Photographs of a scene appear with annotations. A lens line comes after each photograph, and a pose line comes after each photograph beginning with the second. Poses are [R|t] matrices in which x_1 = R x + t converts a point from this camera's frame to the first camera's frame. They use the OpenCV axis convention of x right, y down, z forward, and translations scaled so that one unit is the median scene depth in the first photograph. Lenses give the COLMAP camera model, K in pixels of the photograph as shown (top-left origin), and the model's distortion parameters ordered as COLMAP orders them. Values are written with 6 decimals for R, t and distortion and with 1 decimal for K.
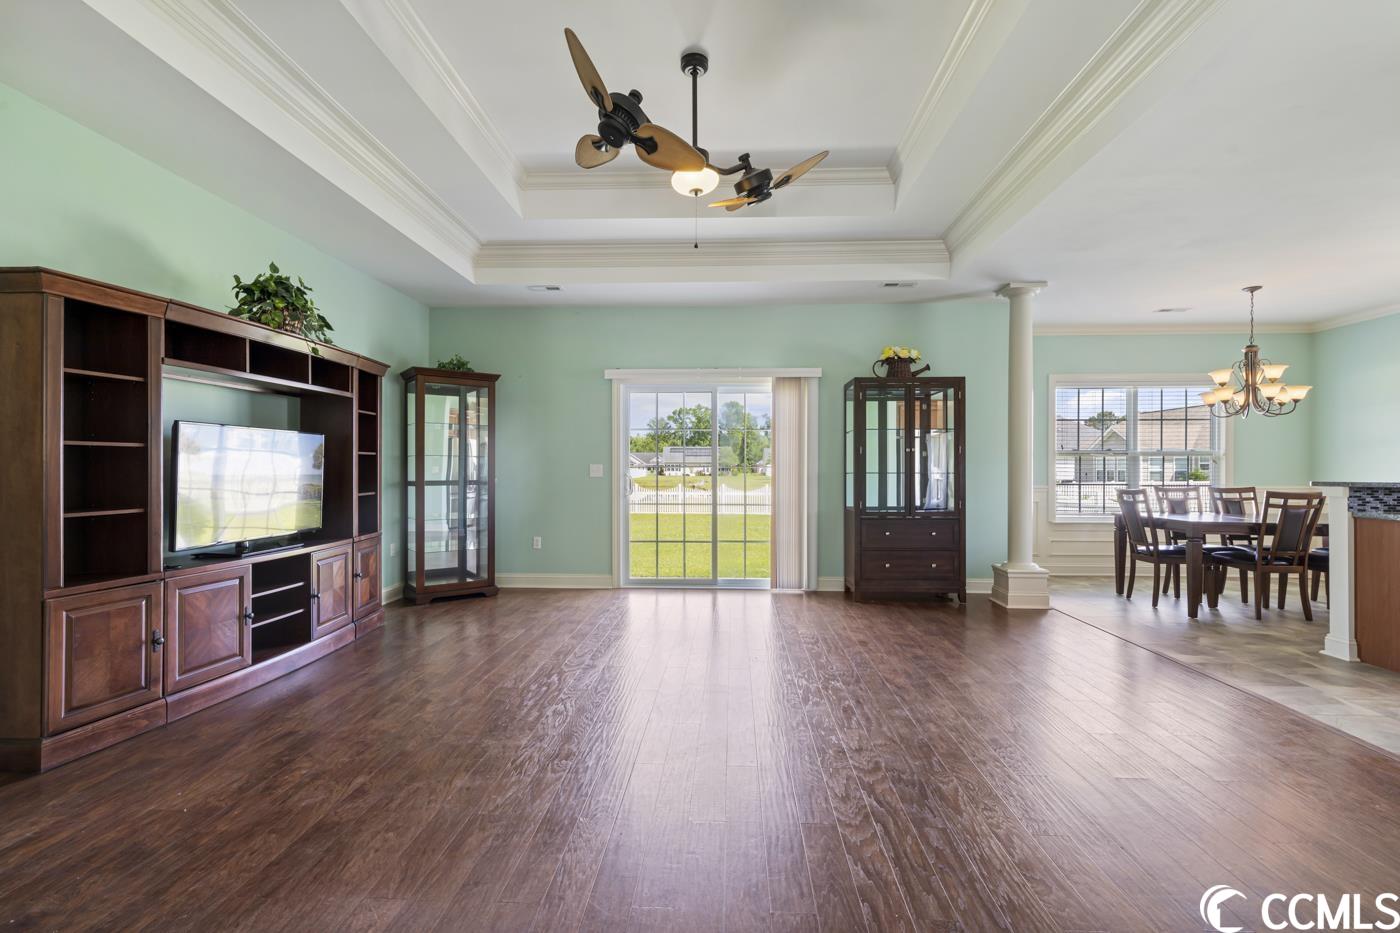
lens RADIAL K [[635.4, 0, 701.7], [0, 635.4, 469.1], [0, 0, 1]] dist [0.007095, 0.000333]
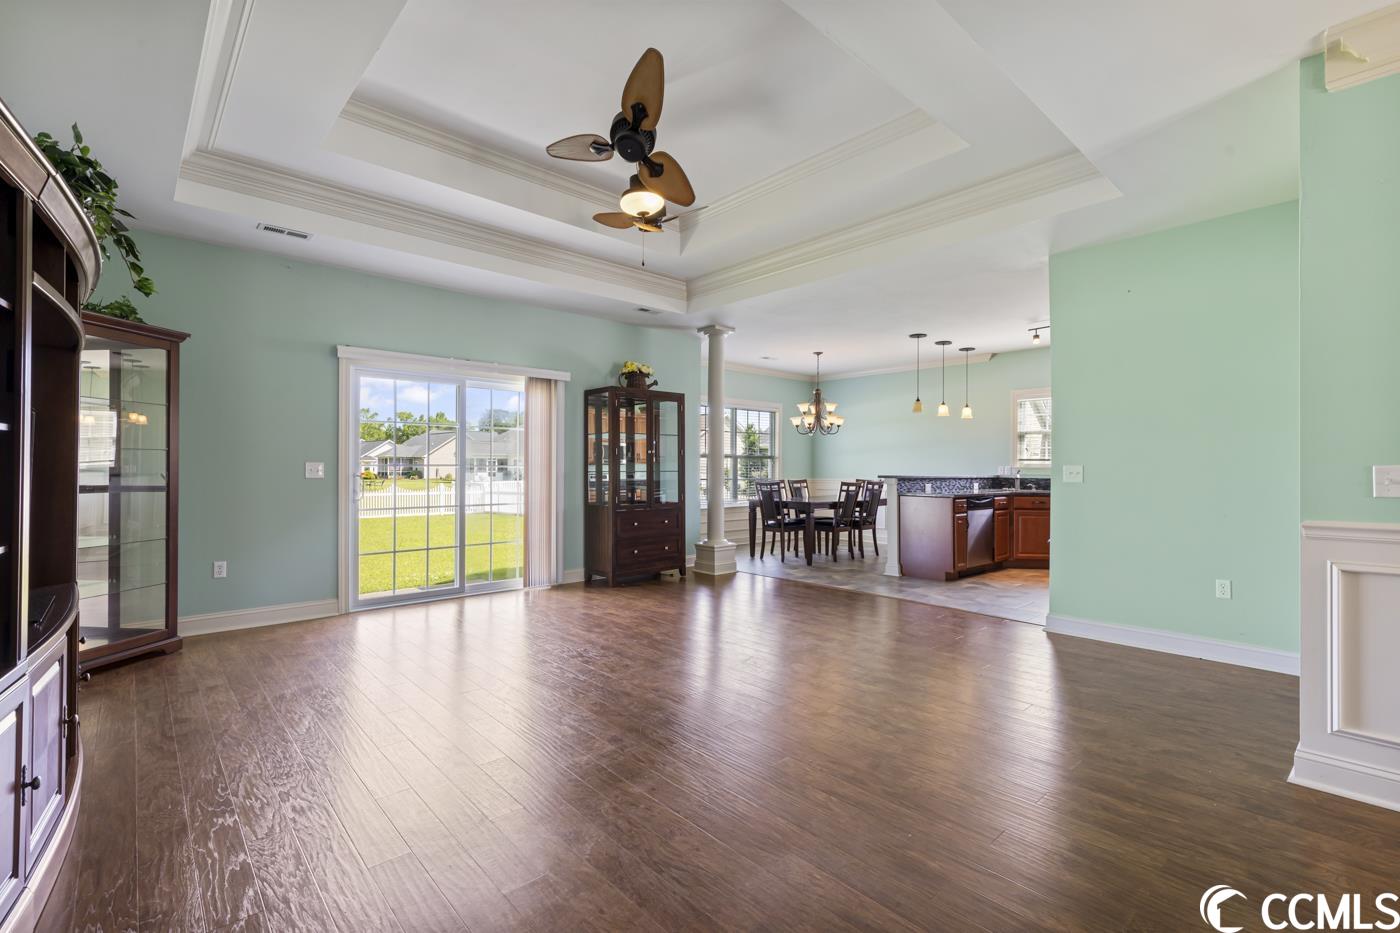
lens RADIAL K [[635.4, 0, 710.3], [0, 635.4, 462.3], [0, 0, 1]] dist [0.007095, 0.000333]
pose [[0.699776, 0.005583, 0.714340, -0.437721], [-0.000698, 0.999974, -0.007131, -0.002337], [-0.714362, 0.004491, 0.699762, 0.099315]]
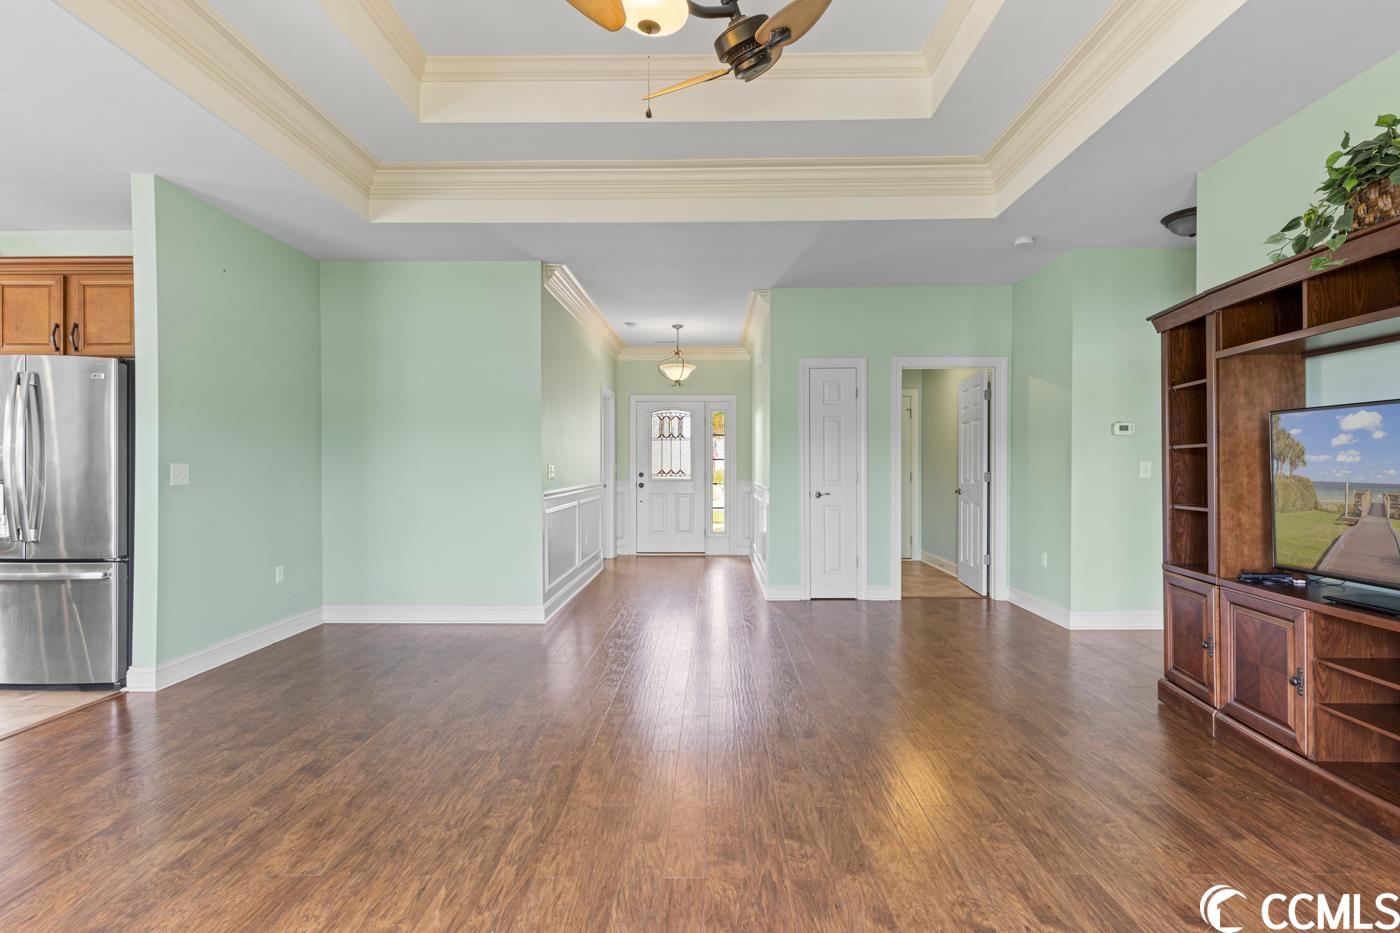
lens RADIAL K [[635.4, 0, 695.8], [0, 635.4, 469.6], [0, 0, 1]] dist [0.007095, 0.000333]
pose [[-0.999379, -0.001524, -0.035195, -0.020455], [-0.001735, 0.999981, 0.005979, -0.002731], [0.035186, 0.006036, -0.999363, 1.013214]]
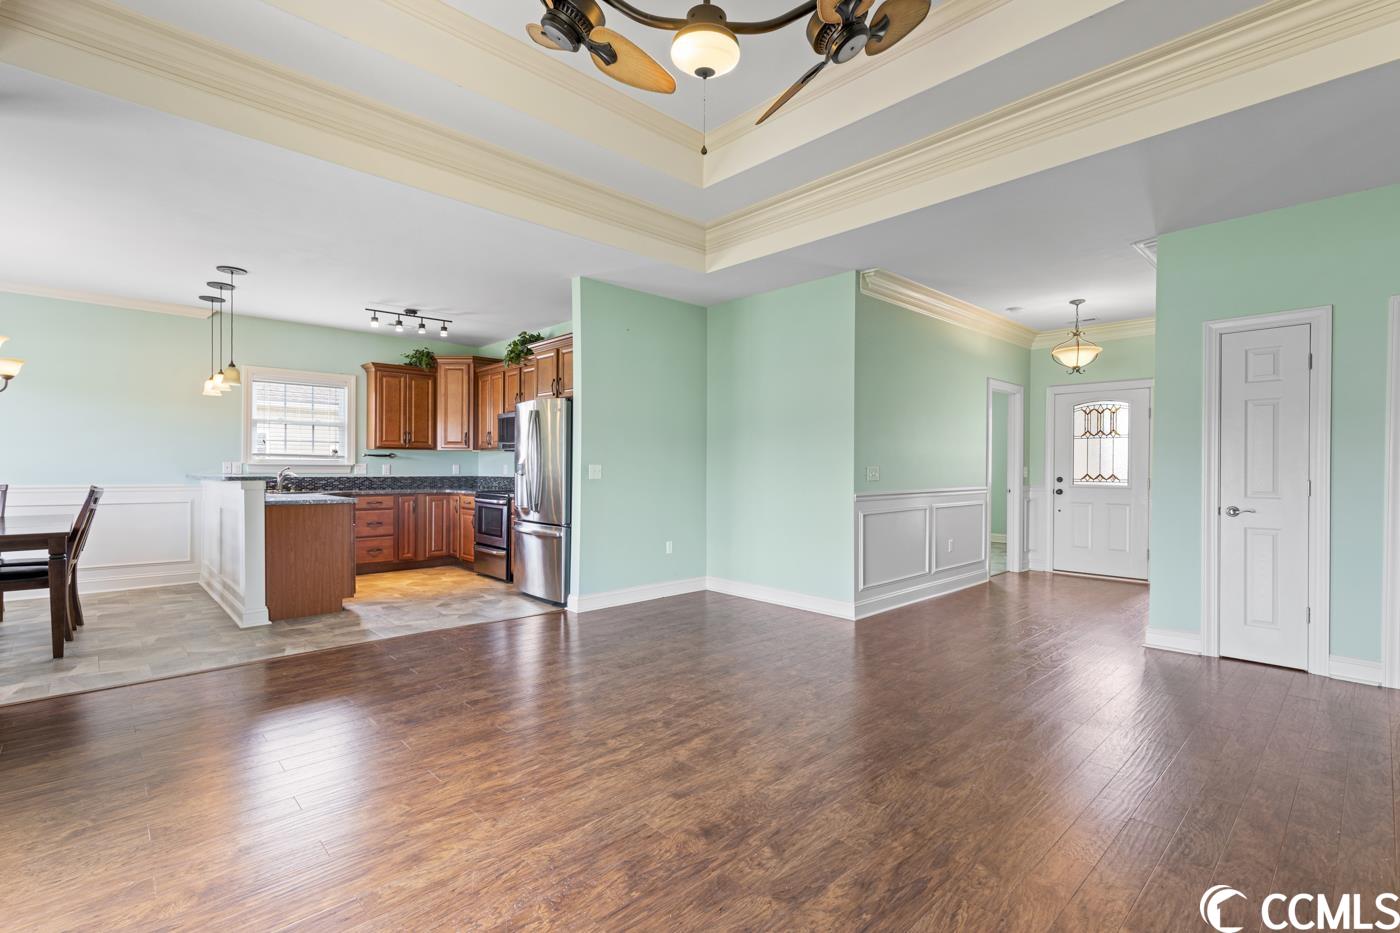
lens RADIAL K [[635.4, 0, 706.9], [0, 635.4, 471.0], [0, 0, 1]] dist [0.007095, 0.000333]
pose [[-0.729193, -0.010370, 0.684230, -0.304419], [-0.006912, 0.999946, 0.007789, -0.003572], [-0.684273, 0.000951, -0.729225, 0.936602]]
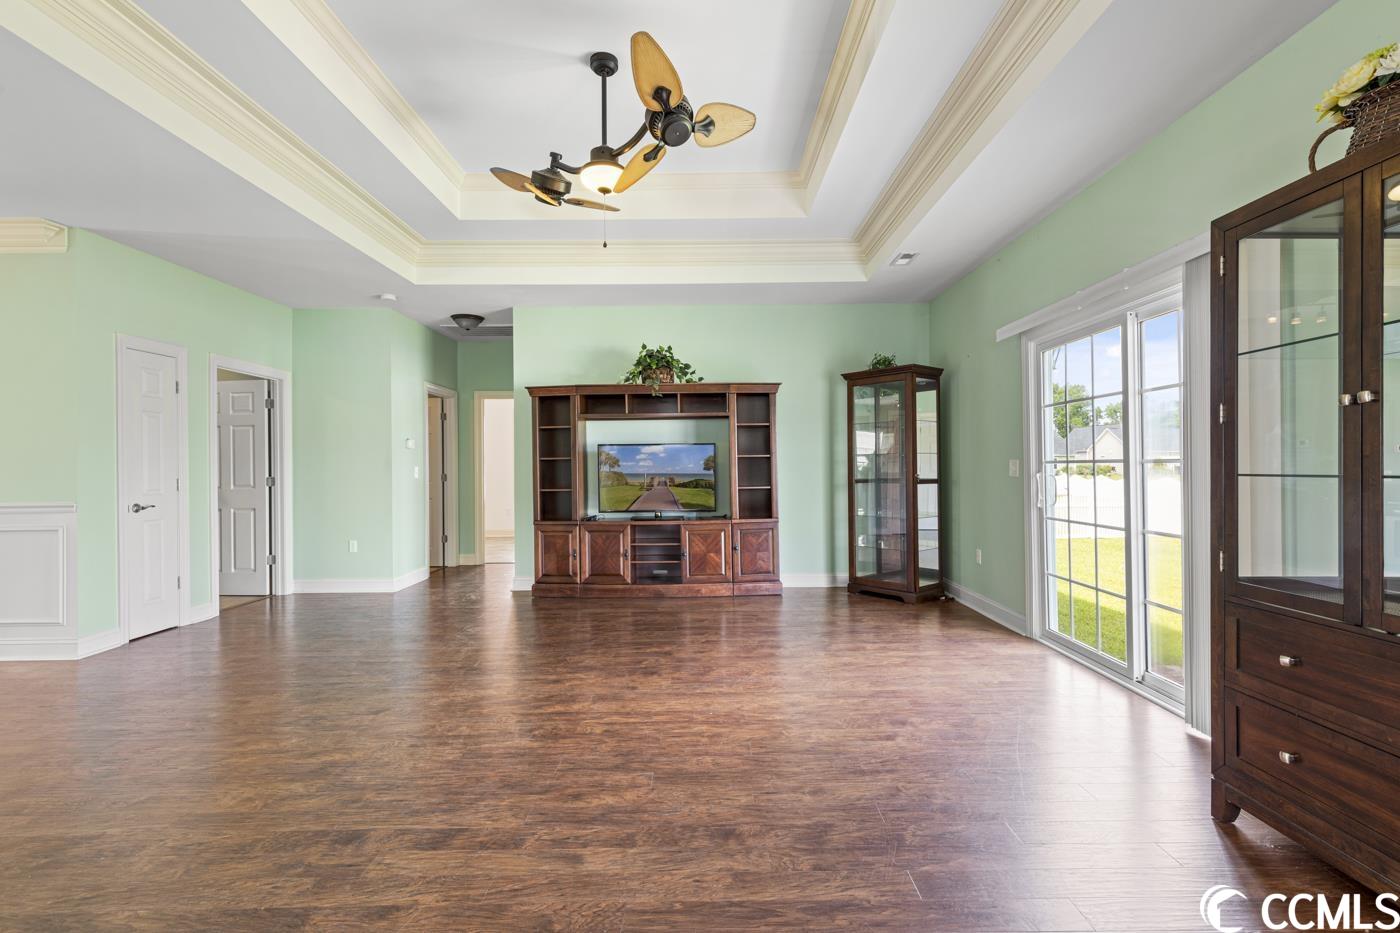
lens RADIAL K [[635.4, 0, 704.6], [0, 635.4, 466.0], [0, 0, 1]] dist [0.007095, 0.000333]
pose [[0.043924, -0.004603, -0.999024, 0.613872], [0.010291, 0.999938, -0.004154, 0.000128], [0.998982, -0.010098, 0.043969, 0.689663]]
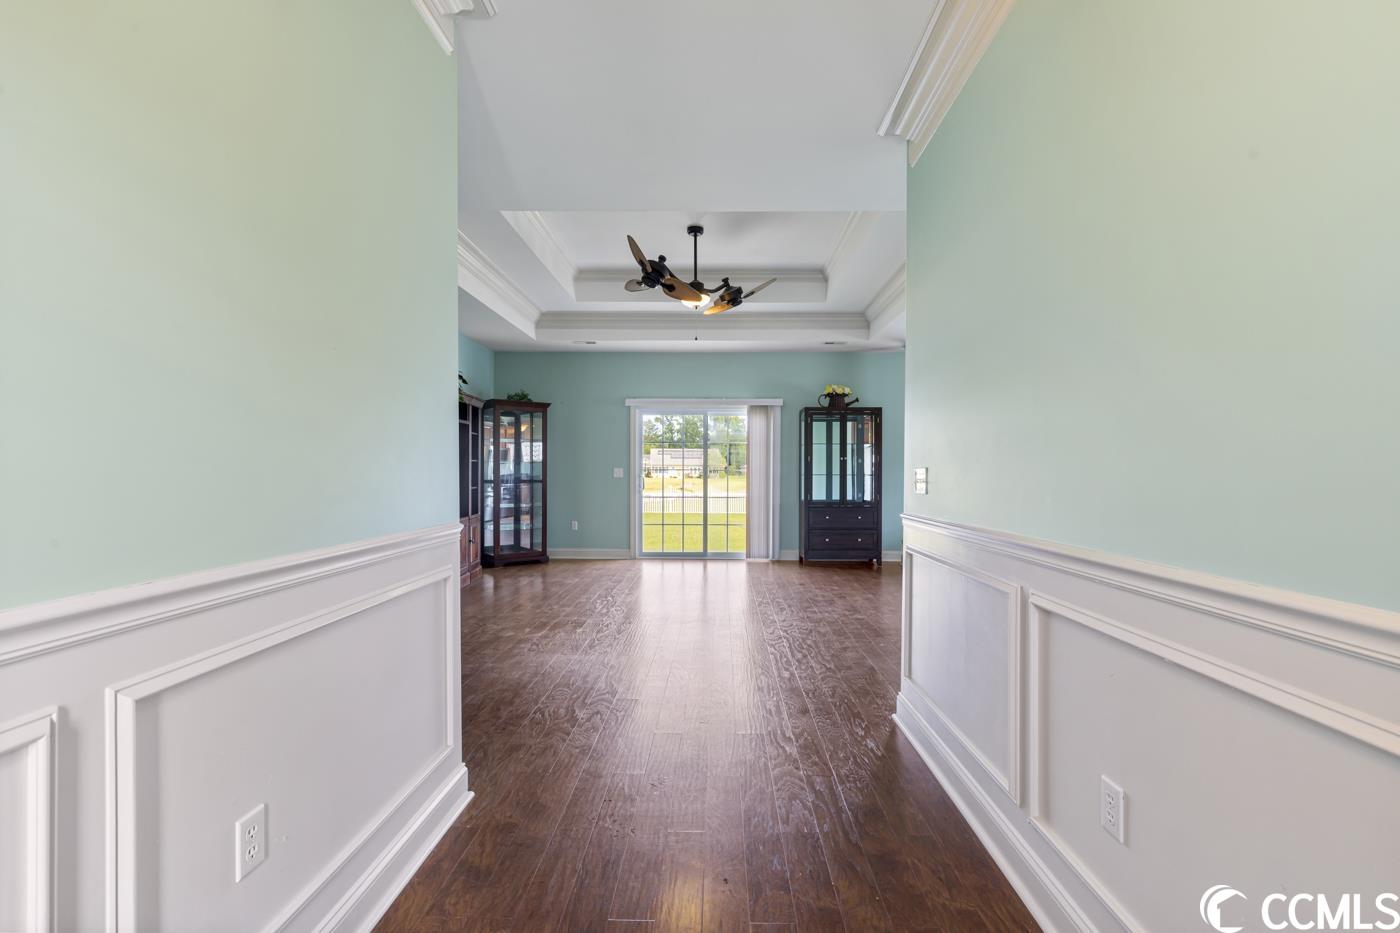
lens RADIAL K [[635.4, 0, 706.6], [0, 635.4, 469.8], [0, 0, 1]] dist [0.007095, 0.000333]
pose [[0.999600, 0.001983, 0.028211, -0.017304], [-0.001910, 0.999995, -0.002600, -0.000822], [-0.028216, 0.002545, 0.999599, -0.411147]]
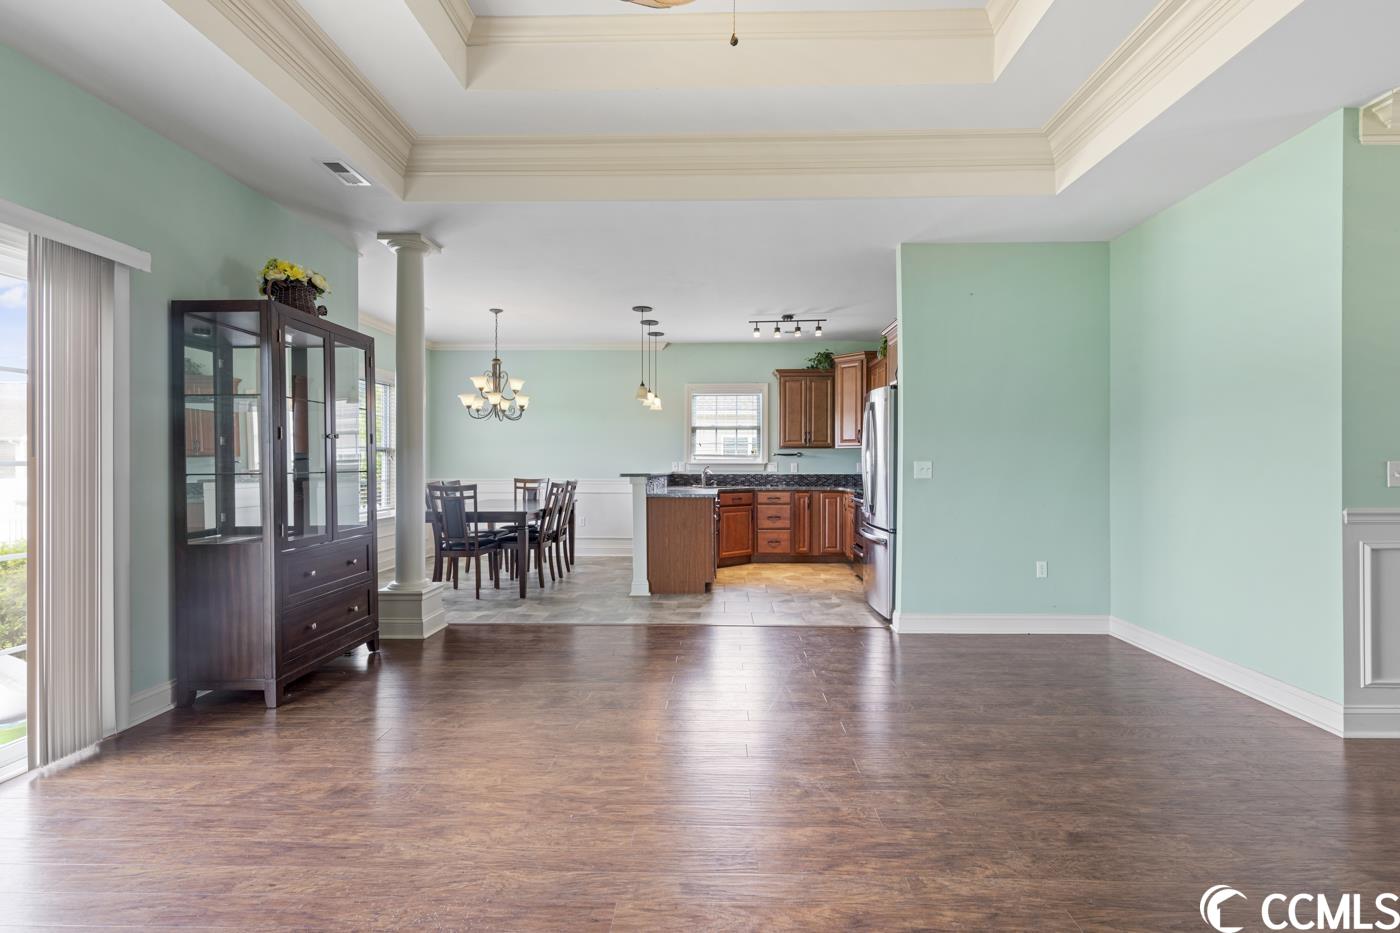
lens RADIAL K [[635.4, 0, 713.5], [0, 635.4, 466.4], [0, 0, 1]] dist [0.007095, 0.000333]
pose [[-0.035186, -0.006018, 0.999363, -0.328291], [0.000544, 0.999982, 0.006041, -0.003032], [-0.999381, 0.000756, -0.035182, 0.644120]]
